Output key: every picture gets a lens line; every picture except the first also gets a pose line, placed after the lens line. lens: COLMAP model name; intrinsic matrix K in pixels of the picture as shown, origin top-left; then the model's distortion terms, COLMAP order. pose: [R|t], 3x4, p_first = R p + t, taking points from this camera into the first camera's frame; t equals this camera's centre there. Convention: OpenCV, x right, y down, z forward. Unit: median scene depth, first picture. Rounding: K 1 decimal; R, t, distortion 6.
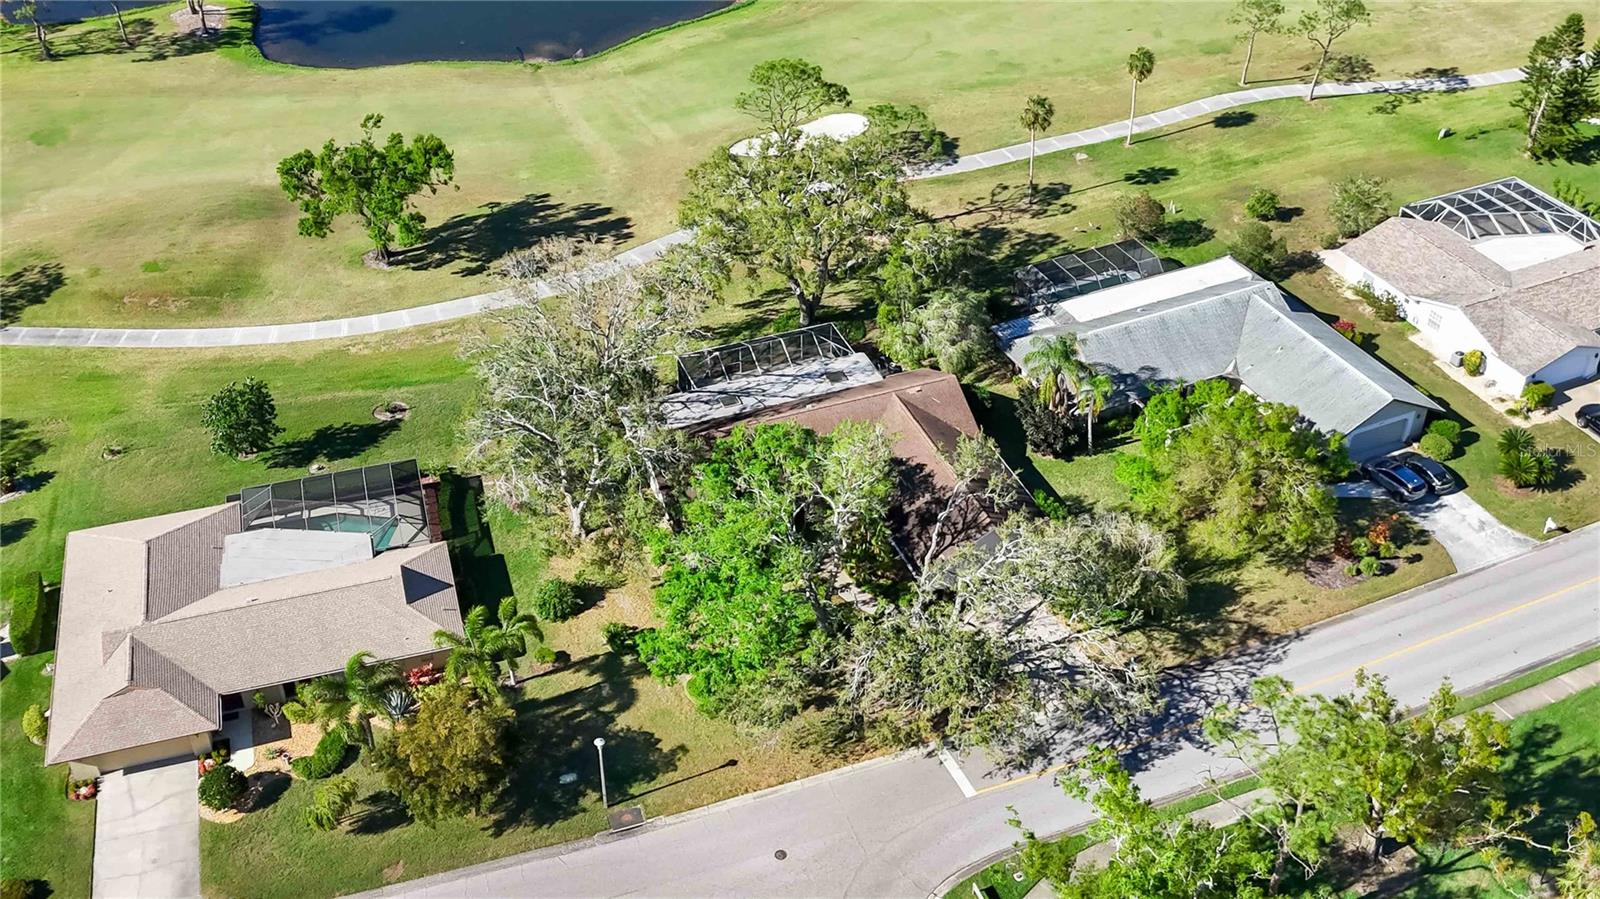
lens RADIAL K [[1627.1, 0, 800.6], [0, 1627.1, 447.7], [0, 0, 1]] dist [0.024667, 0.000000]
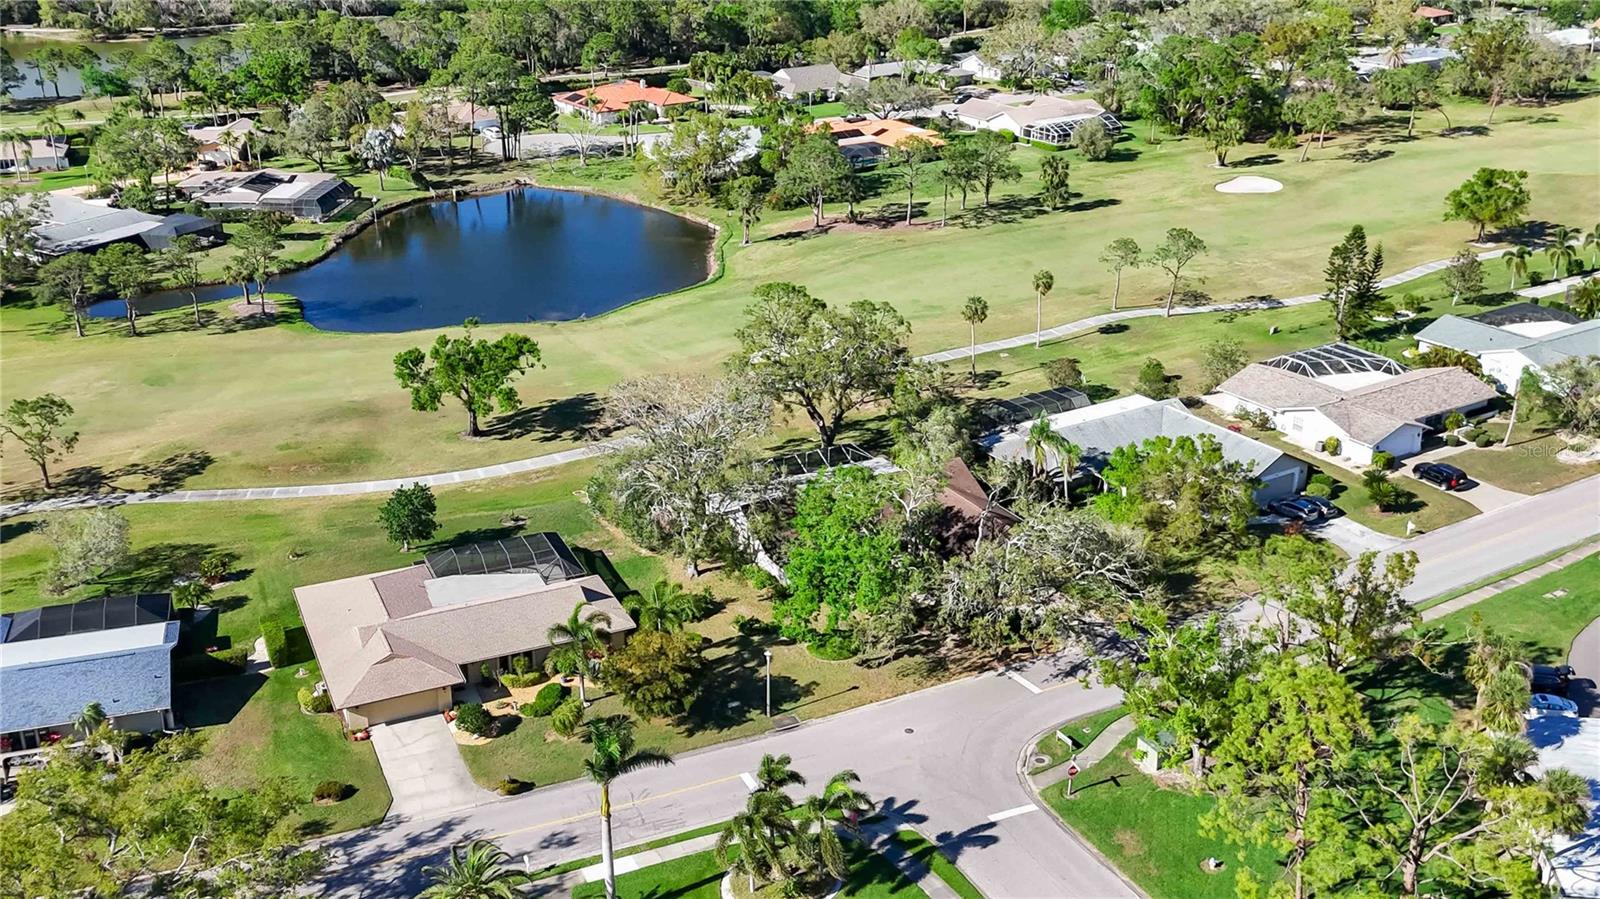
lens RADIAL K [[1627.1, 0, 791.1], [0, 1627.1, 436.6], [0, 0, 1]] dist [0.024667, 0.000000]
pose [[0.992497, -0.044778, 0.113775, -0.185323], [0.073595, 0.961865, -0.263437, 0.269444], [-0.097641, 0.269833, 0.957944, -0.245419]]
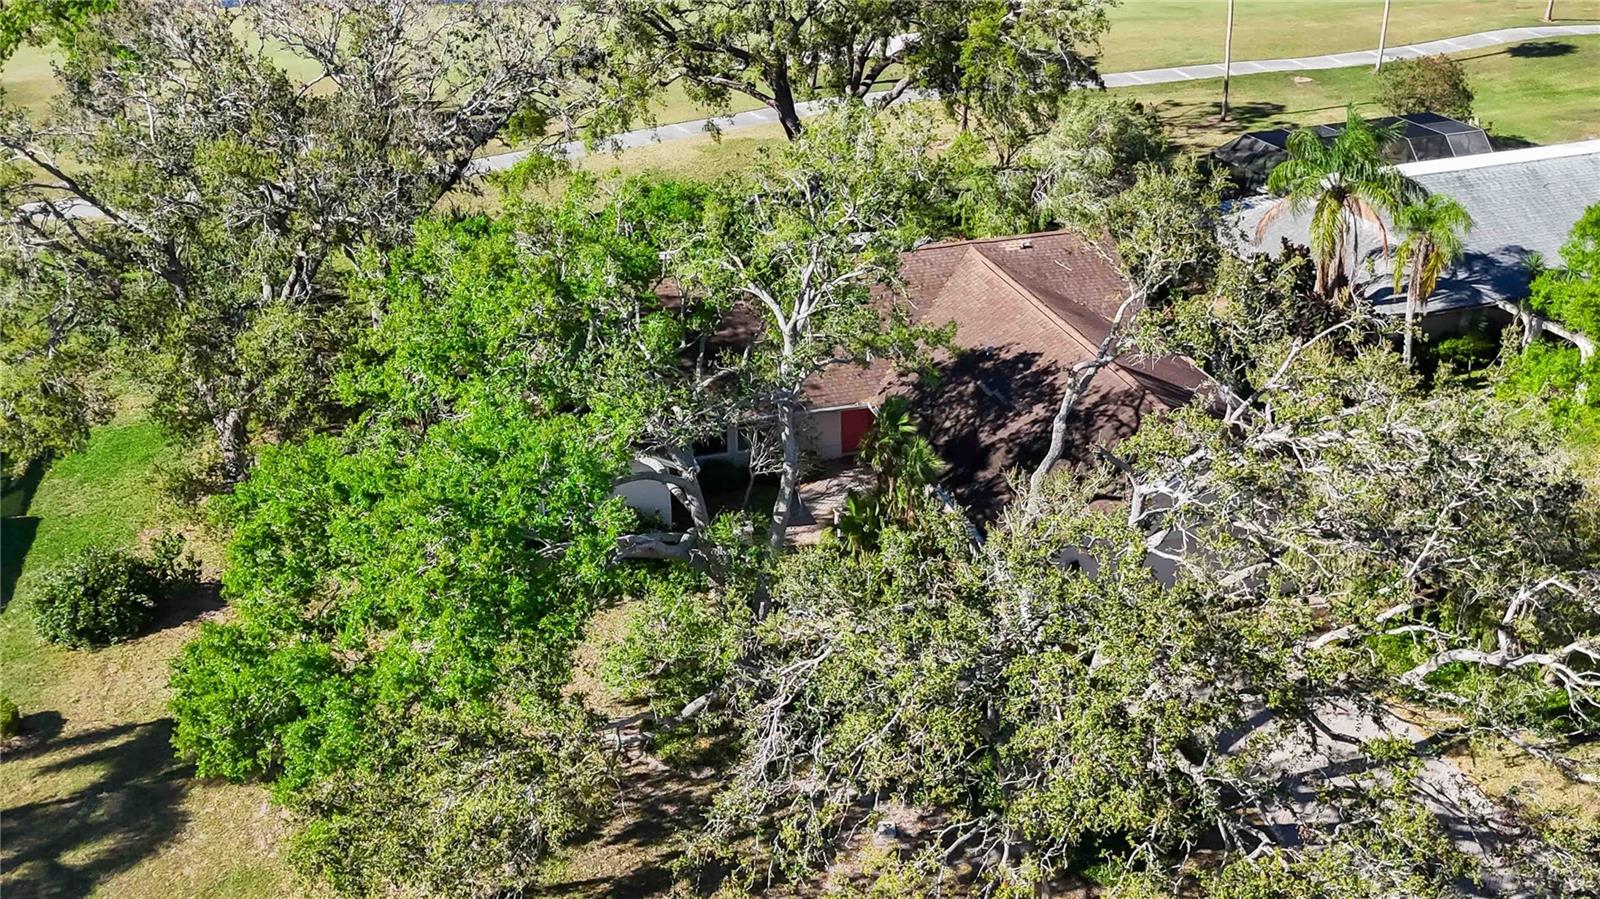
lens RADIAL K [[1627.1, 0, 795.8], [0, 1627.1, 469.4], [0, 0, 1]] dist [0.024667, 0.000000]
pose [[0.996551, 0.039133, -0.073171, 0.042938], [-0.051457, 0.983227, -0.174977, 0.108138], [0.065096, 0.178138, 0.981850, 0.535104]]
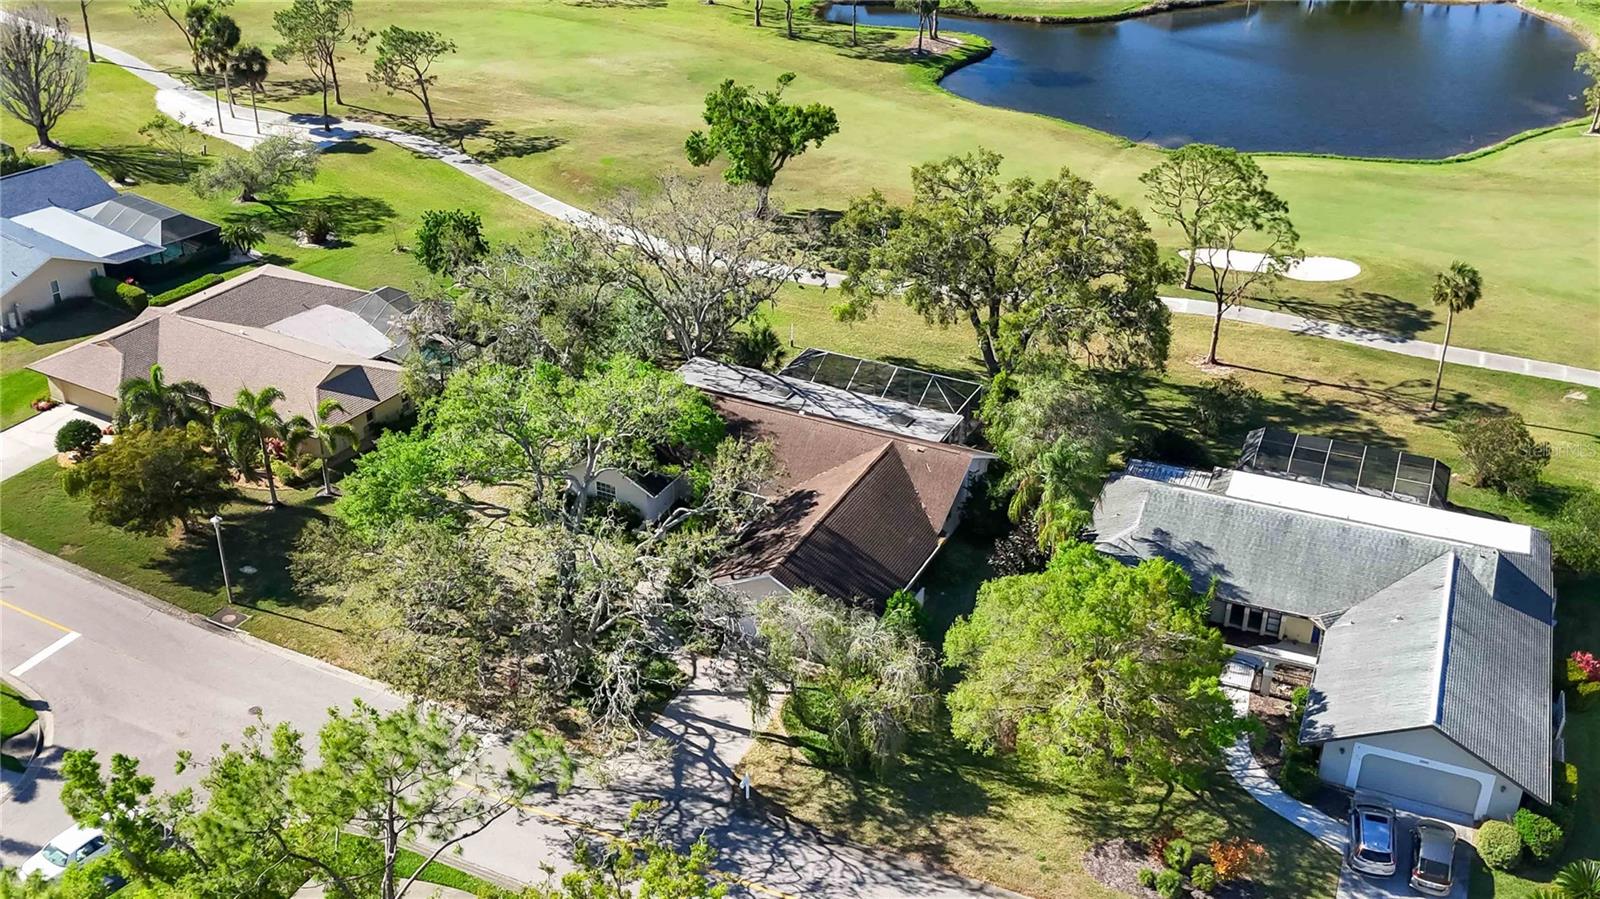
lens RADIAL K [[1627.1, 0, 786.2], [0, 1627.1, 456.2], [0, 0, 1]] dist [0.024667, 0.000000]
pose [[0.675330, 0.367383, -0.639499, 0.533330], [-0.451139, 0.891732, 0.035872, -0.030492], [0.583441, 0.264278, 0.767955, 0.324814]]
